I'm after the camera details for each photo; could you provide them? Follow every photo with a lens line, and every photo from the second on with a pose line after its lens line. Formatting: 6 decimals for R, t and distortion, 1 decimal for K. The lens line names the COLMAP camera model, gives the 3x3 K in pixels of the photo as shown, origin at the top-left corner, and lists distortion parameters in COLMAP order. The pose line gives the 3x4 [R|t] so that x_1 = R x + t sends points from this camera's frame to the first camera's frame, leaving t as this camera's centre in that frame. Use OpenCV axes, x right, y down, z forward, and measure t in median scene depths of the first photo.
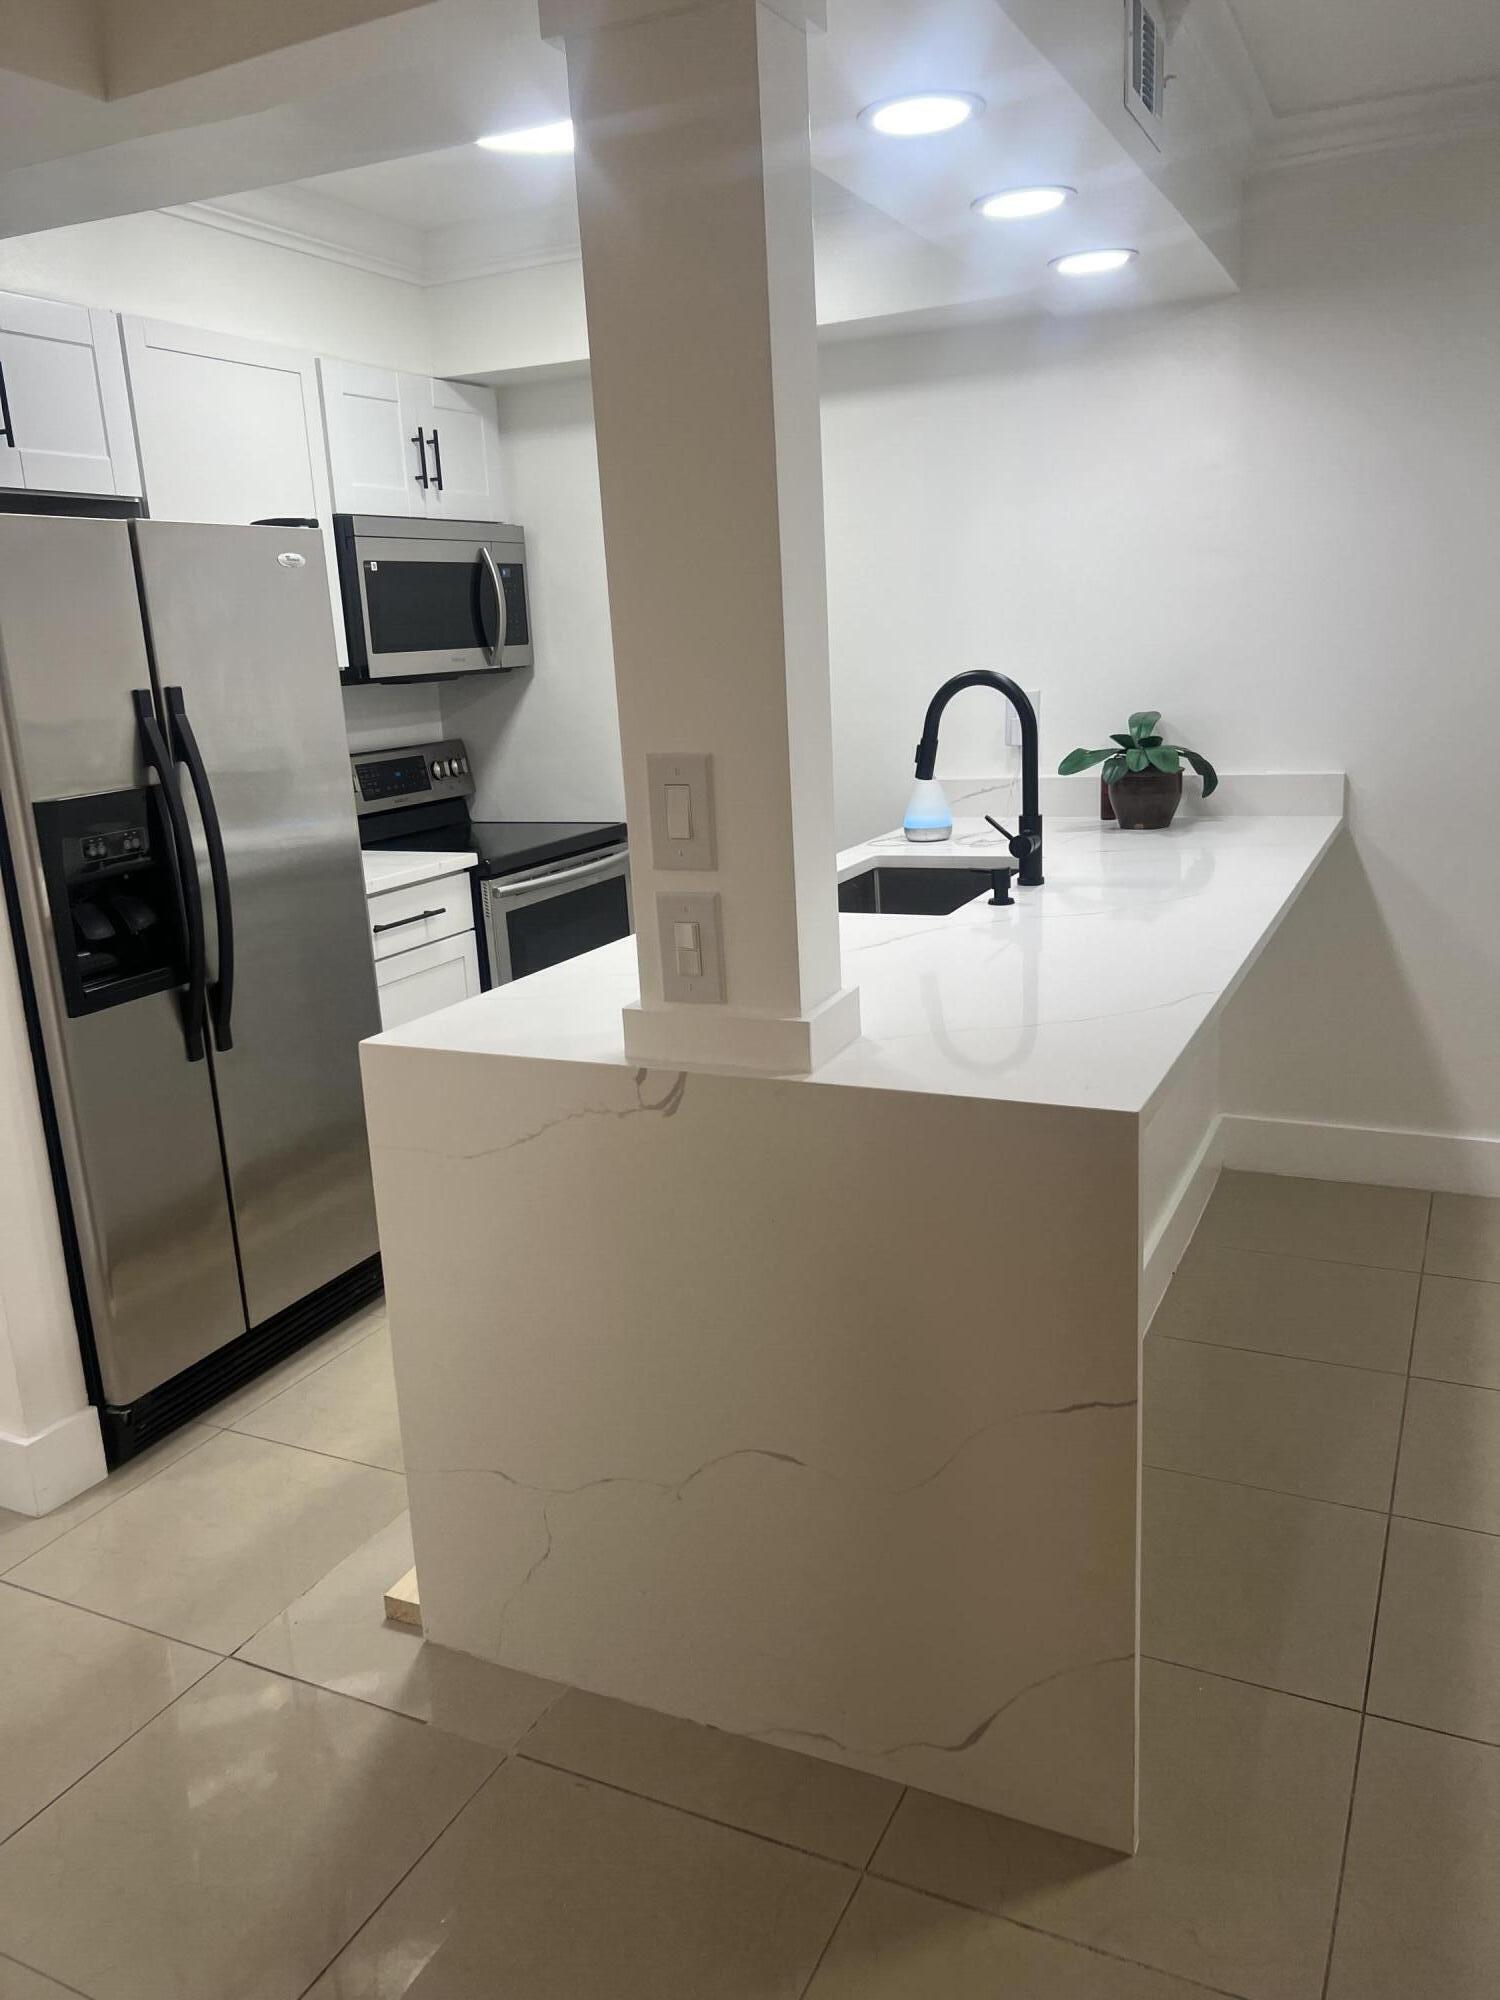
lens RADIAL K [[1524.5, 0, 750.0], [0, 1524.5, 1000.0], [0, 0, 1]] dist [-0.005744, -0.002519]
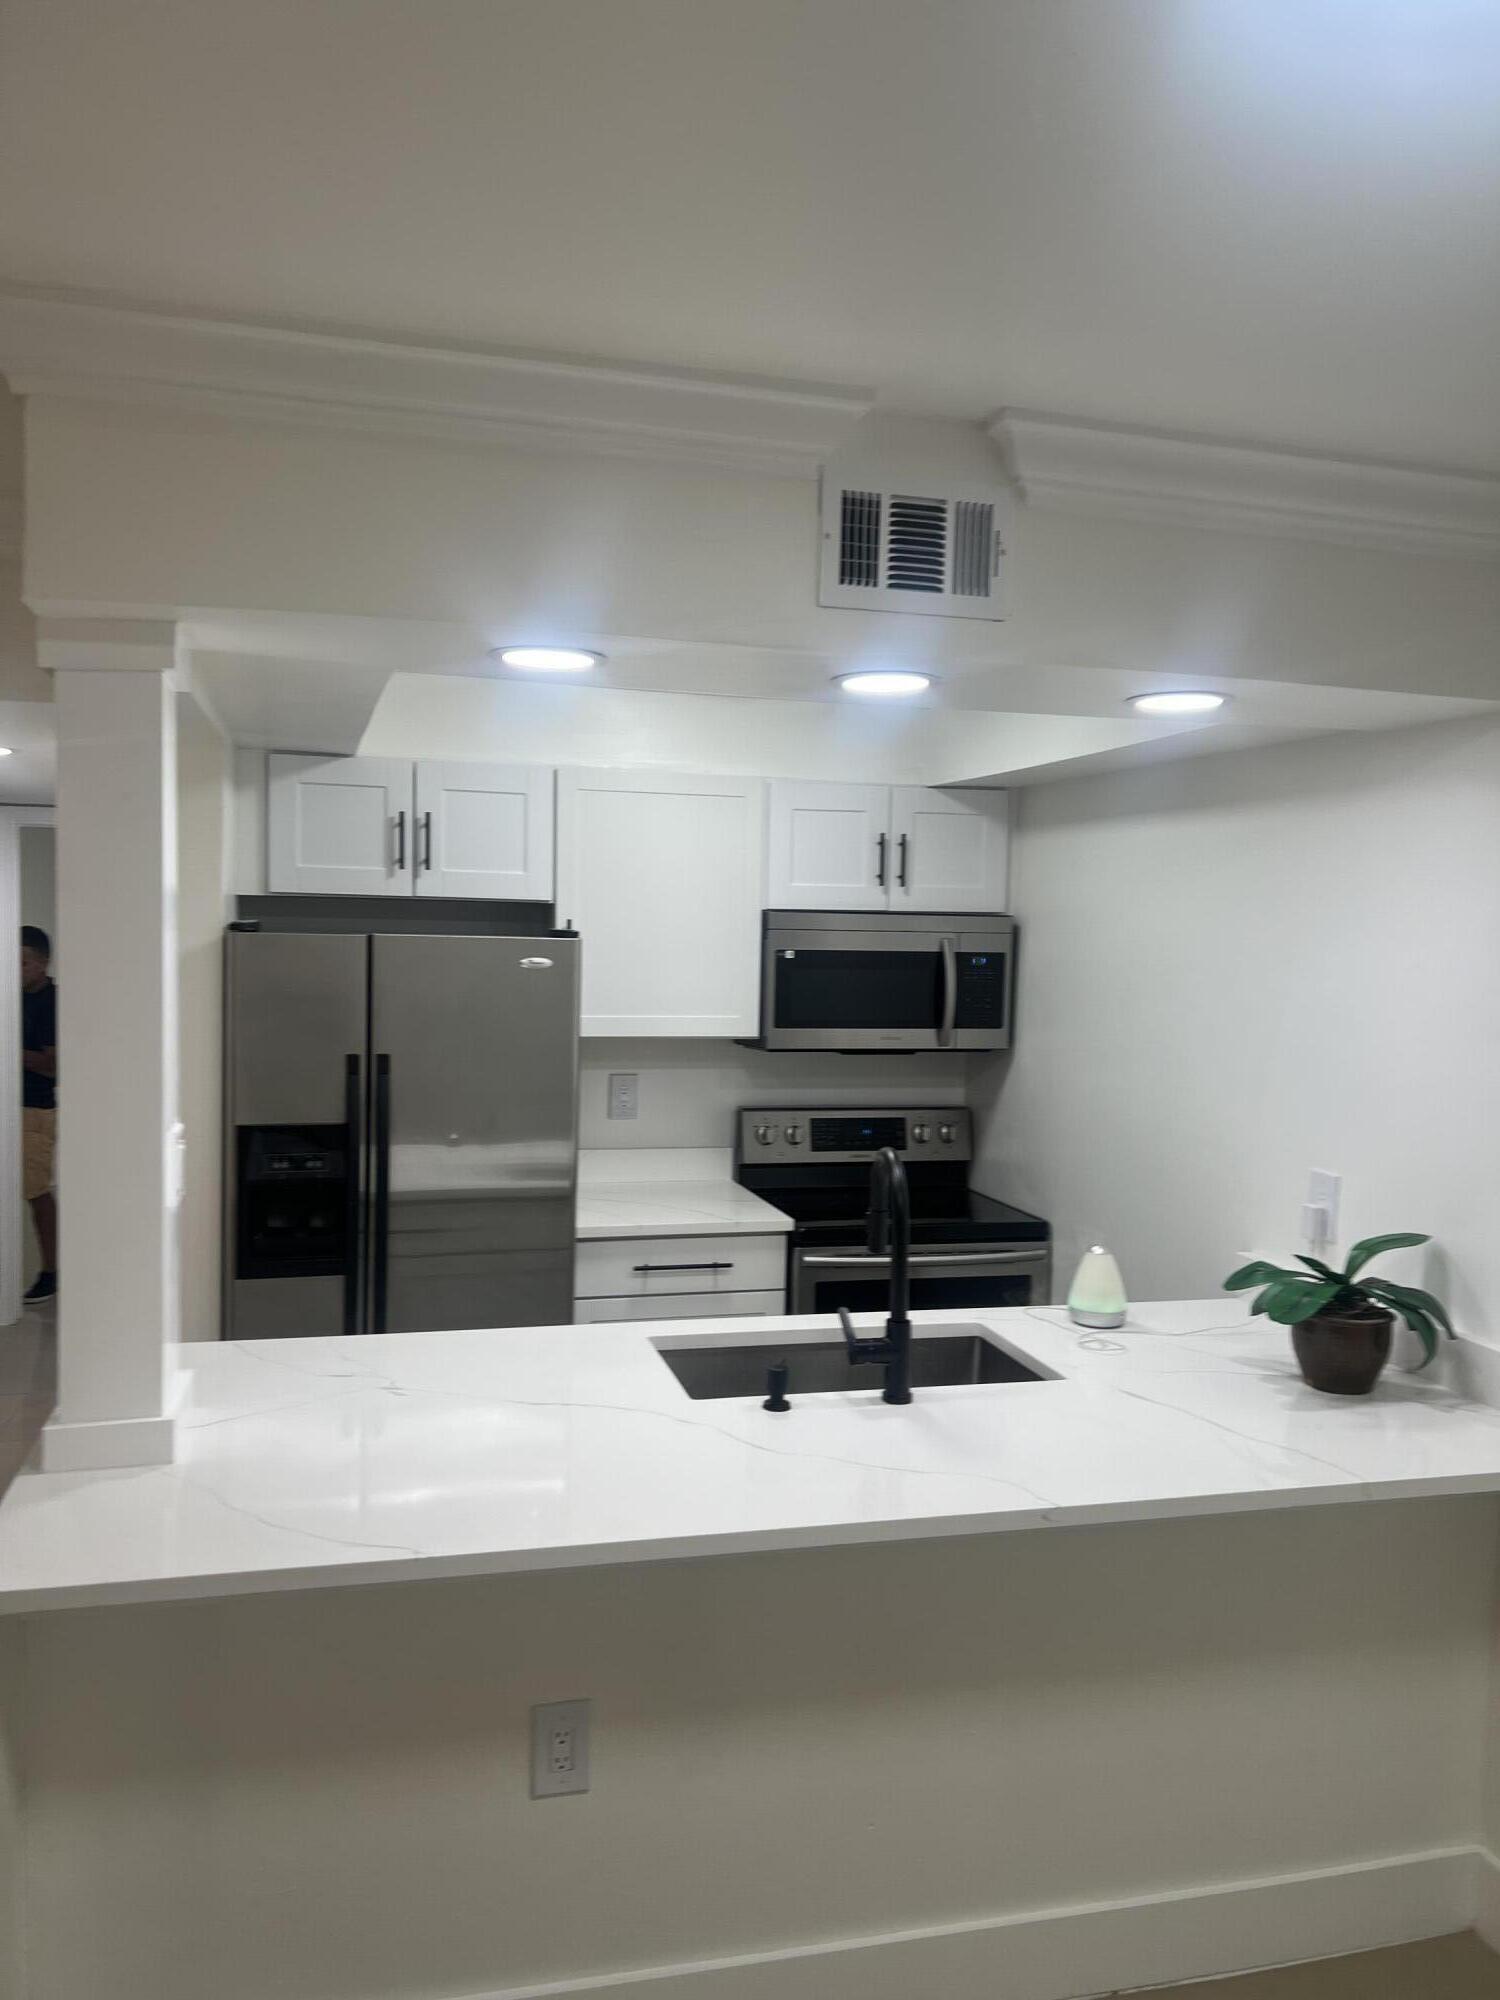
lens RADIAL K [[1539.4, 0, 750.0], [0, 1539.4, 1000.0], [0, 0, 1]] dist [0.103945, -0.000202]
pose [[0.670203, 0.112437, -0.733612, 0.581770], [-0.238577, 0.968634, -0.069498, -0.163966], [0.702787, 0.221600, 0.676006, 0.207112]]
